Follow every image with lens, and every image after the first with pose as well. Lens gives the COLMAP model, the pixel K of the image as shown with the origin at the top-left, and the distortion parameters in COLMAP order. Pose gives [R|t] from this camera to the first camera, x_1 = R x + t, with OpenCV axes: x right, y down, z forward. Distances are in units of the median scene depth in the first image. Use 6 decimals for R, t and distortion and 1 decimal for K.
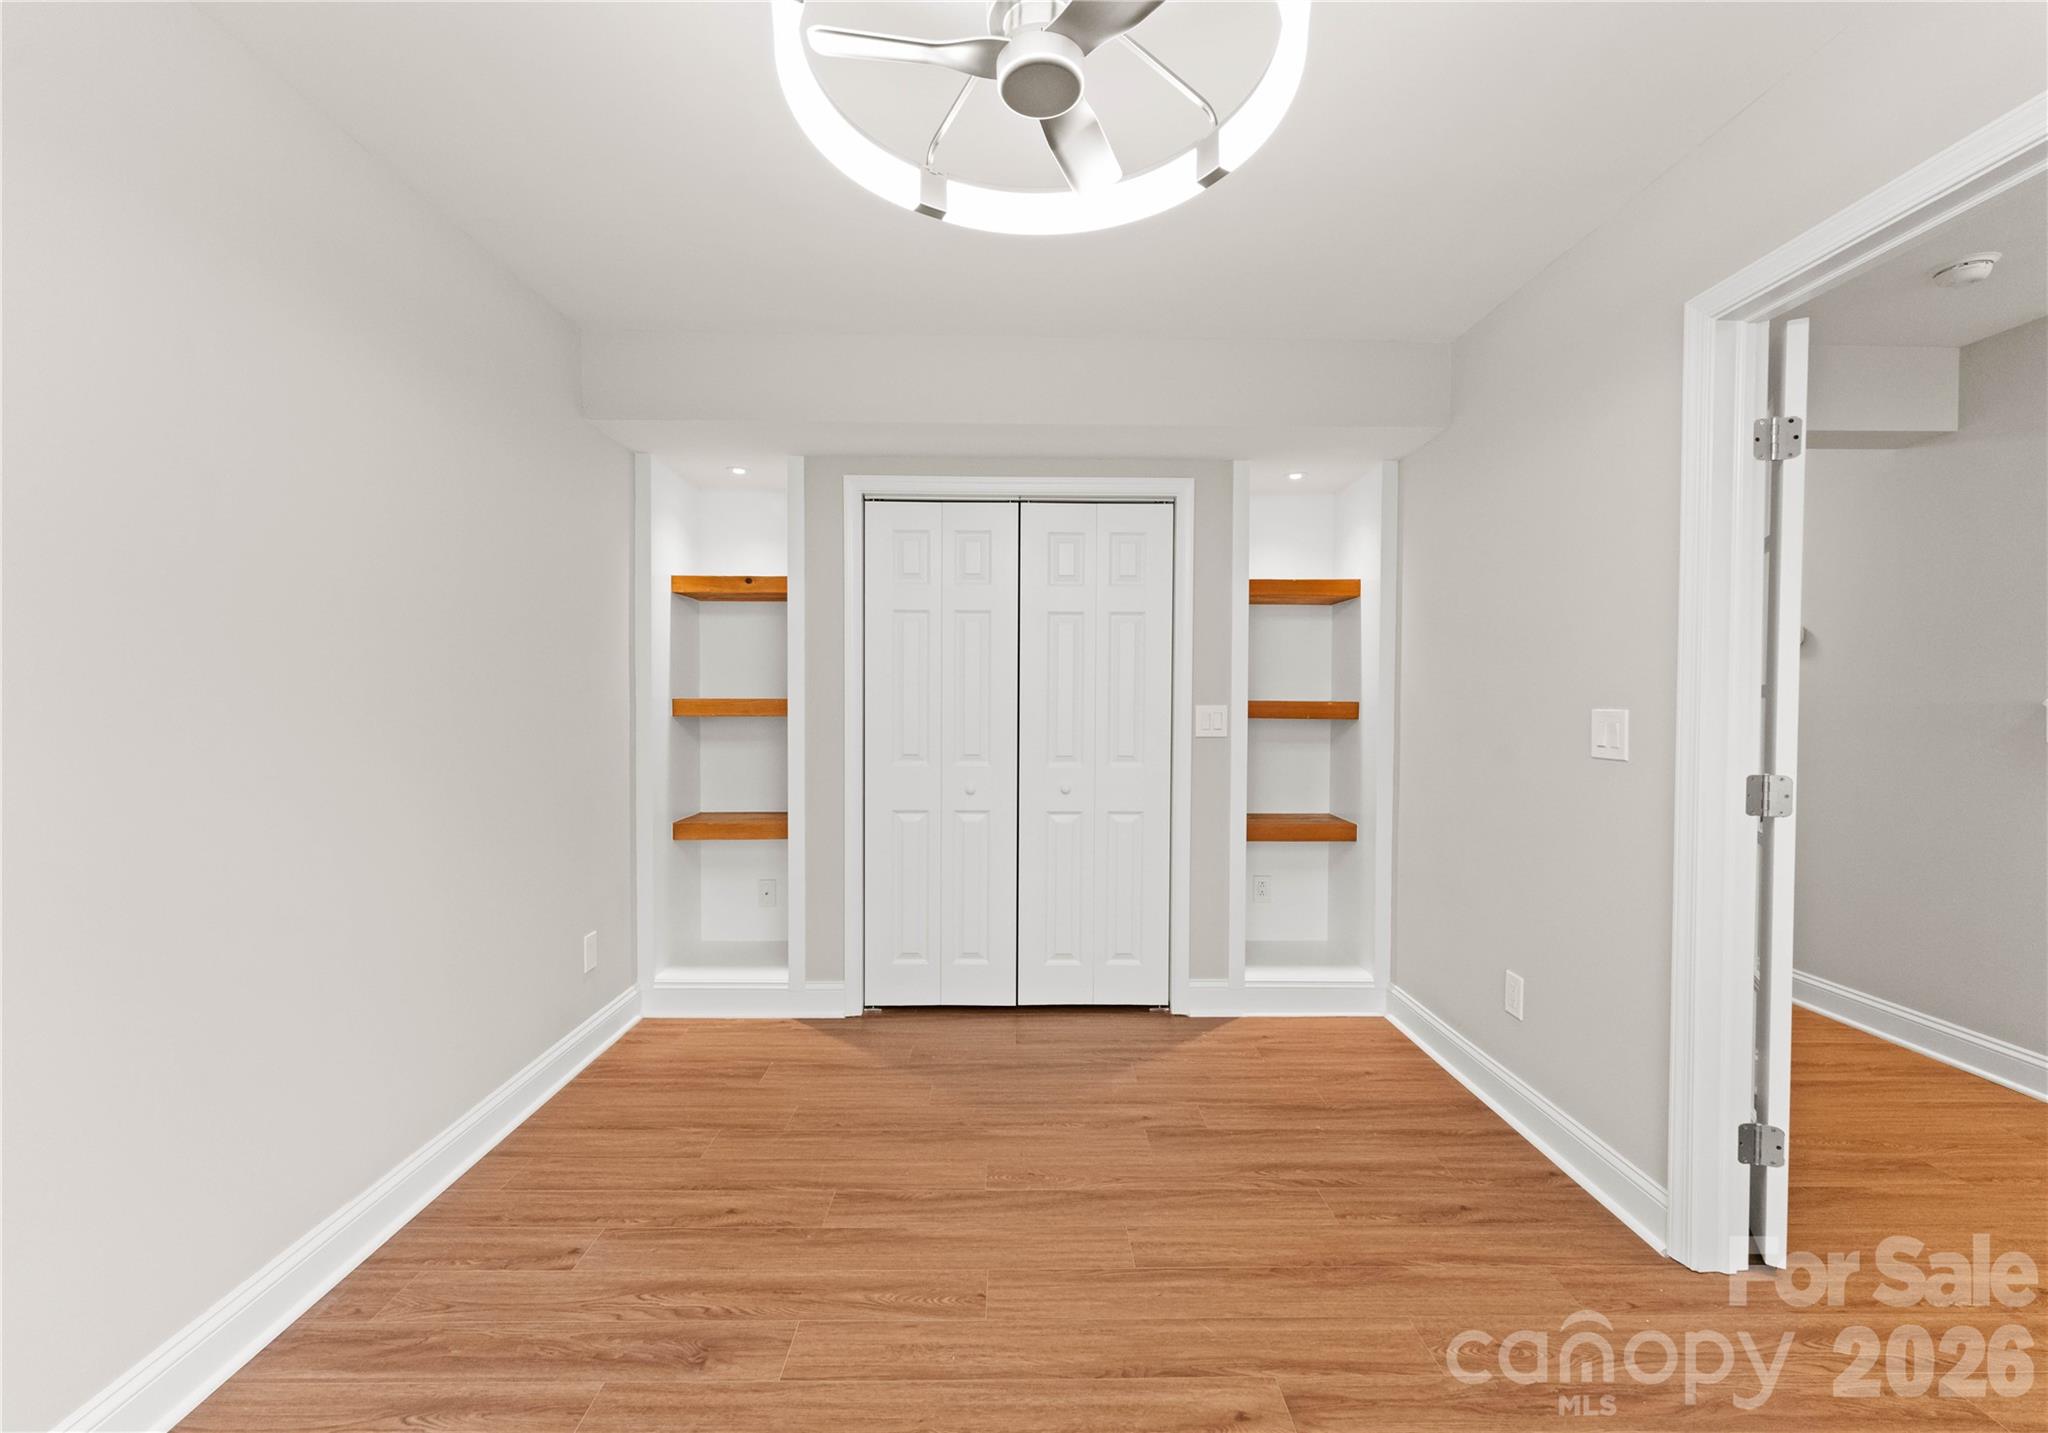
lens RADIAL K [[852.8, 0, 1022.2], [0, 852.8, 717.1], [0, 0, 1]] dist [0.001955, -0.000029]
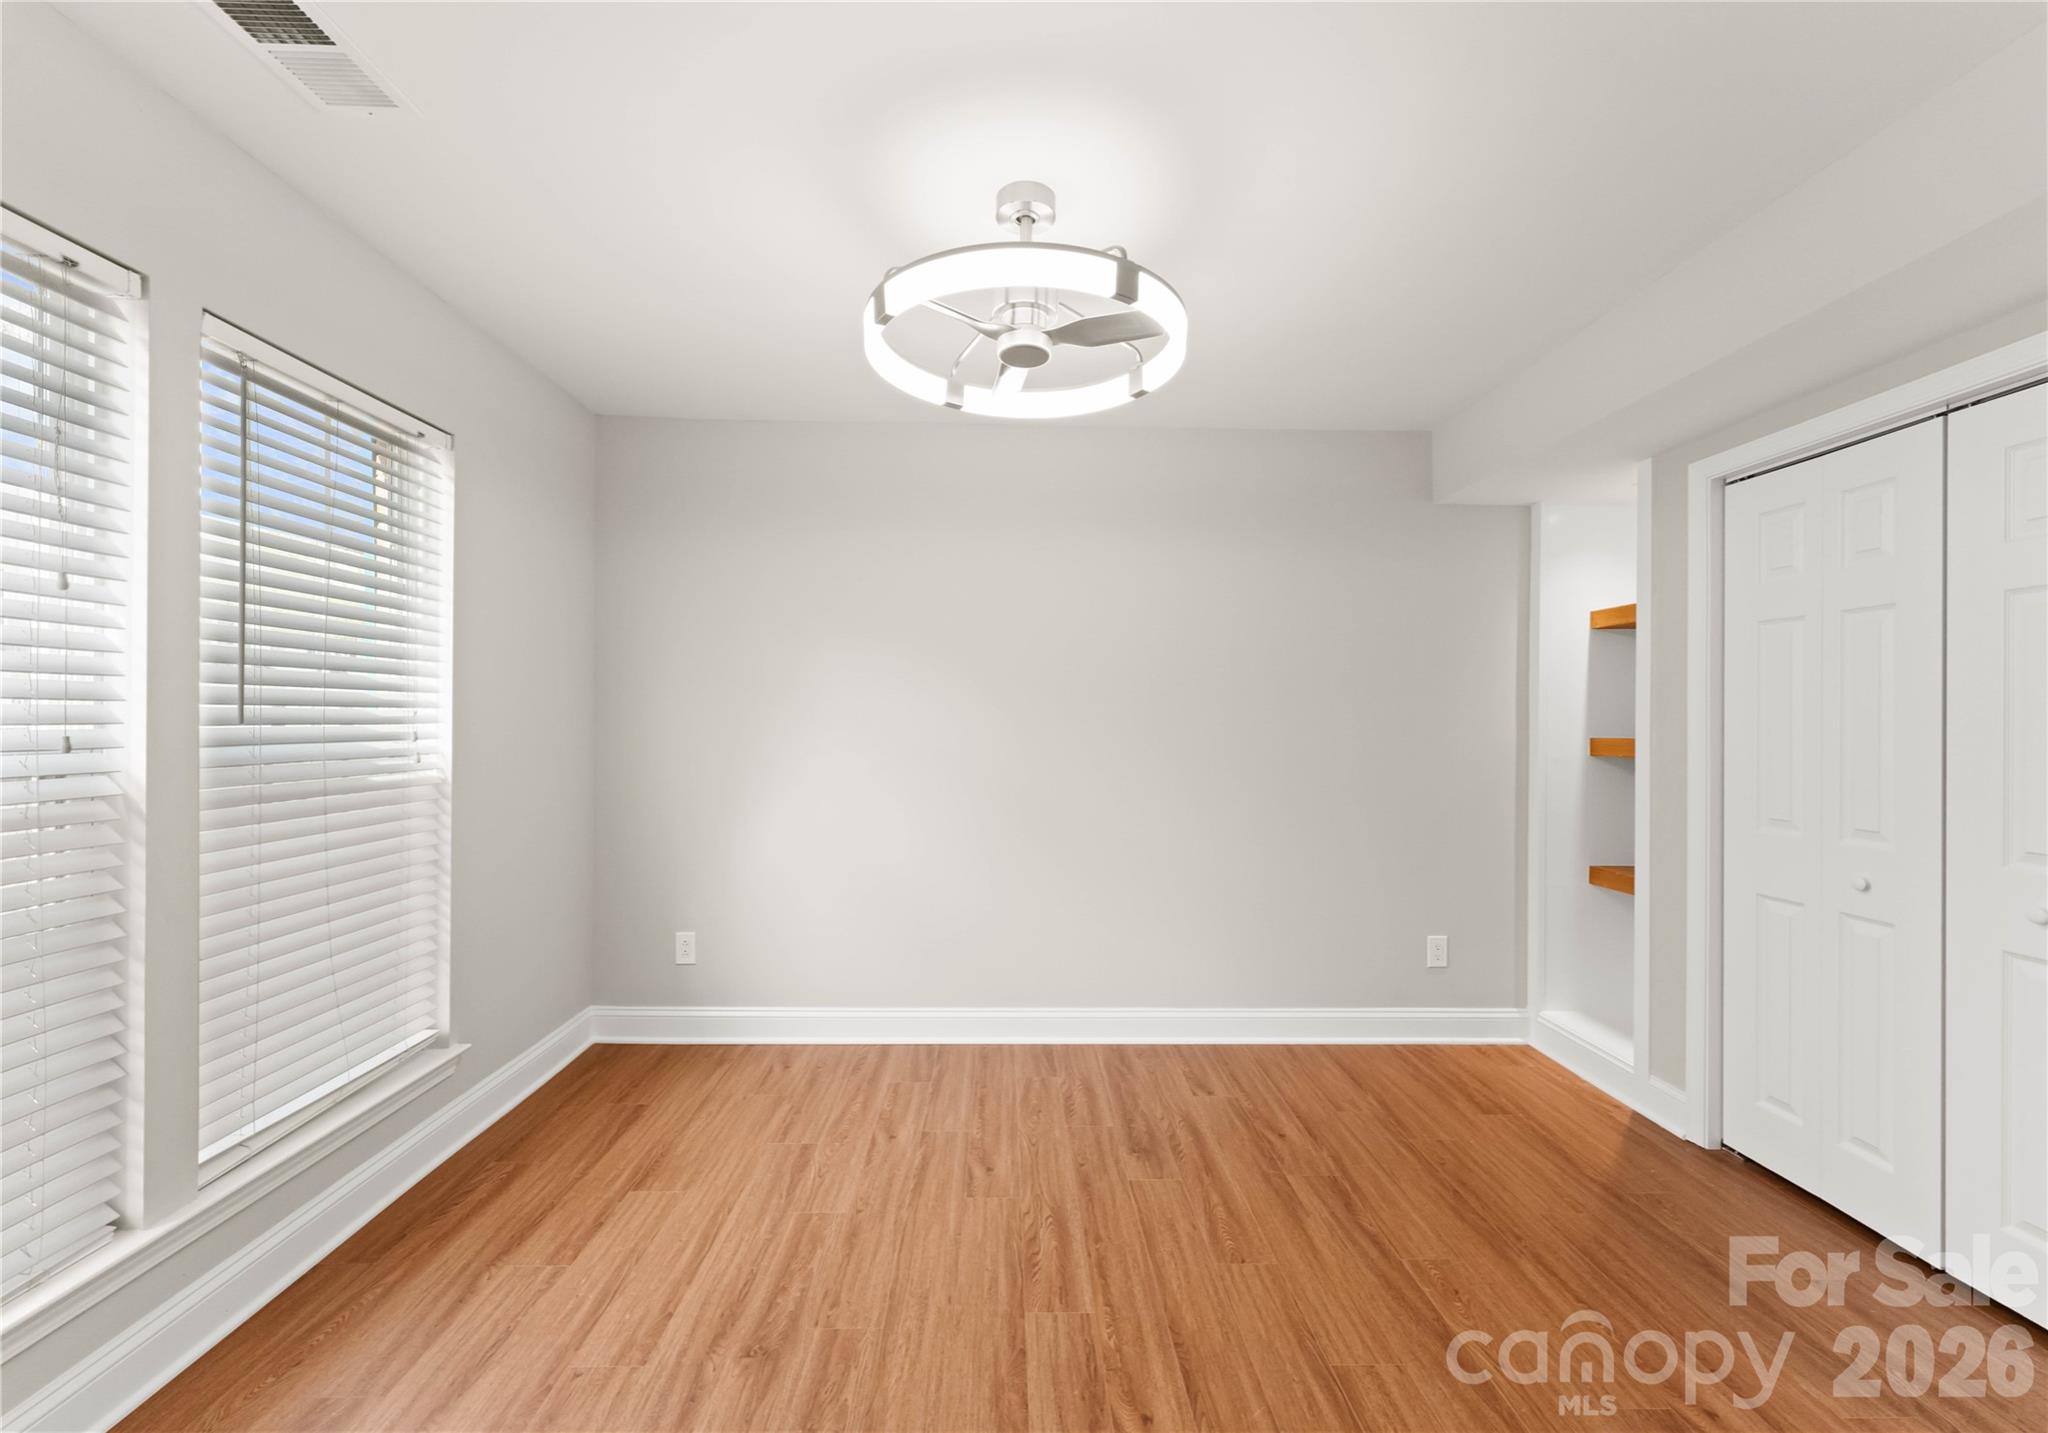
lens RADIAL K [[852.8, 0, 1022.2], [0, 852.8, 717.1], [0, 0, 1]] dist [0.001955, -0.000029]
pose [[0.006921, -0.014409, -0.999872, 0.715180], [-0.031979, 0.999382, -0.014623, -0.012643], [0.999465, 0.032076, 0.006456, 0.441149]]
